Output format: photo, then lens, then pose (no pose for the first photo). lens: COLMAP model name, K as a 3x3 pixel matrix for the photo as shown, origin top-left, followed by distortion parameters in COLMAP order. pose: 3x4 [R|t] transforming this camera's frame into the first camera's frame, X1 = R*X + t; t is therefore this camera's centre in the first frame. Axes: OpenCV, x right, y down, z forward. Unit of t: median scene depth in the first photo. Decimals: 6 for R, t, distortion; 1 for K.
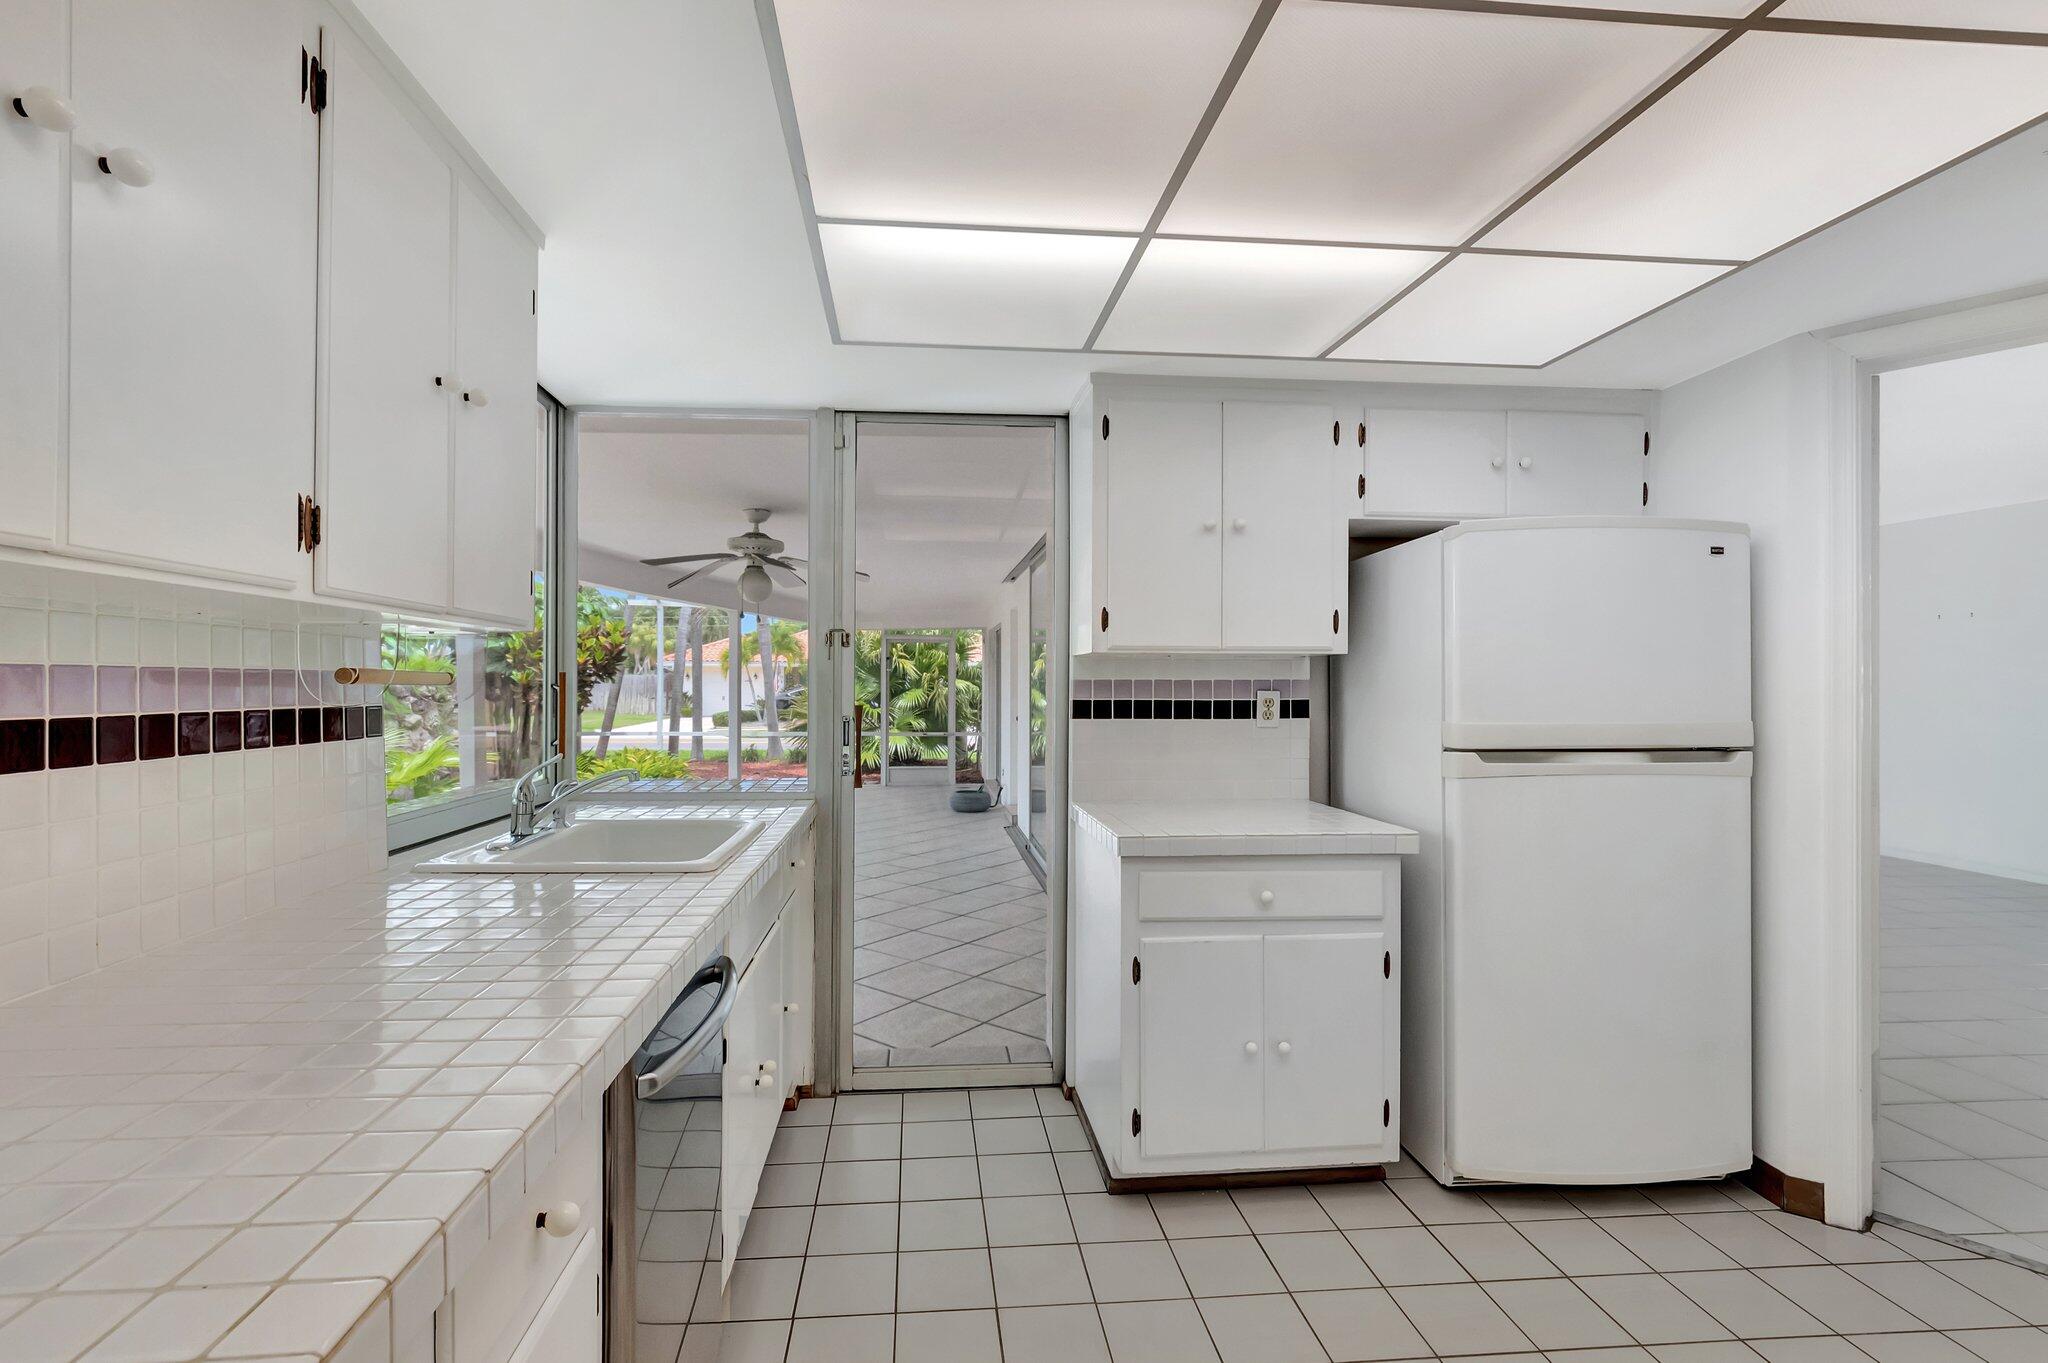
lens RADIAL K [[953.5, 0, 1024.0], [0, 953.5, 681.5], [0, 0, 1]] dist [0.000930, 0.000343]
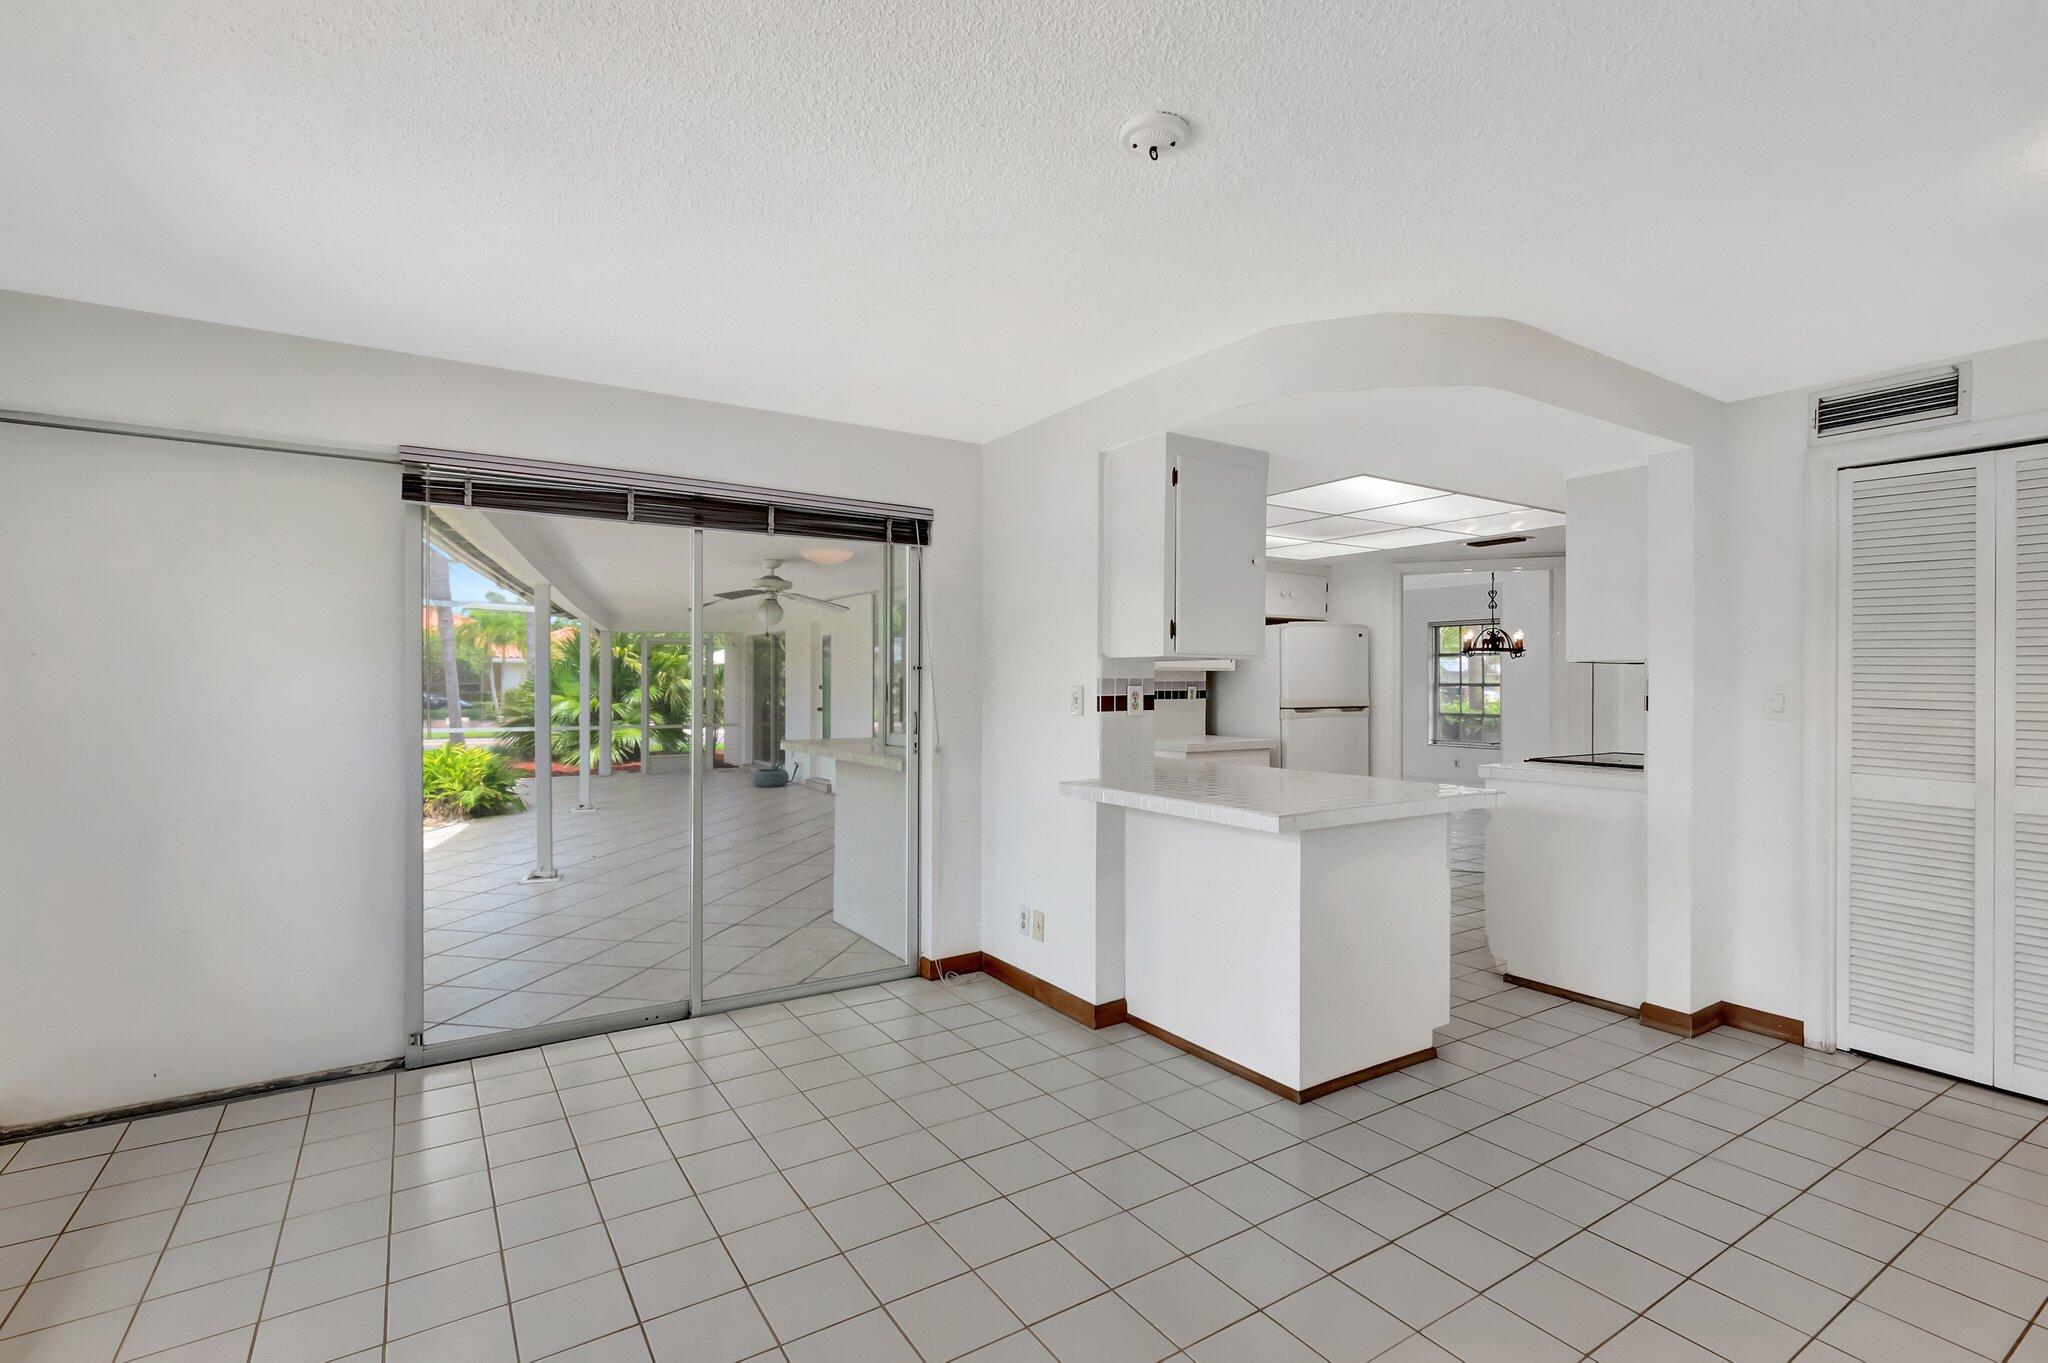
lens RADIAL K [[953.5, 0, 1024.0], [0, 953.5, 681.5], [0, 0, 1]] dist [0.000930, 0.000343]
pose [[0.894559, 0.001880, 0.446947, -1.081060], [-0.002988, 0.999994, 0.001773, -0.004094], [-0.446941, -0.002921, 0.894559, -0.814975]]
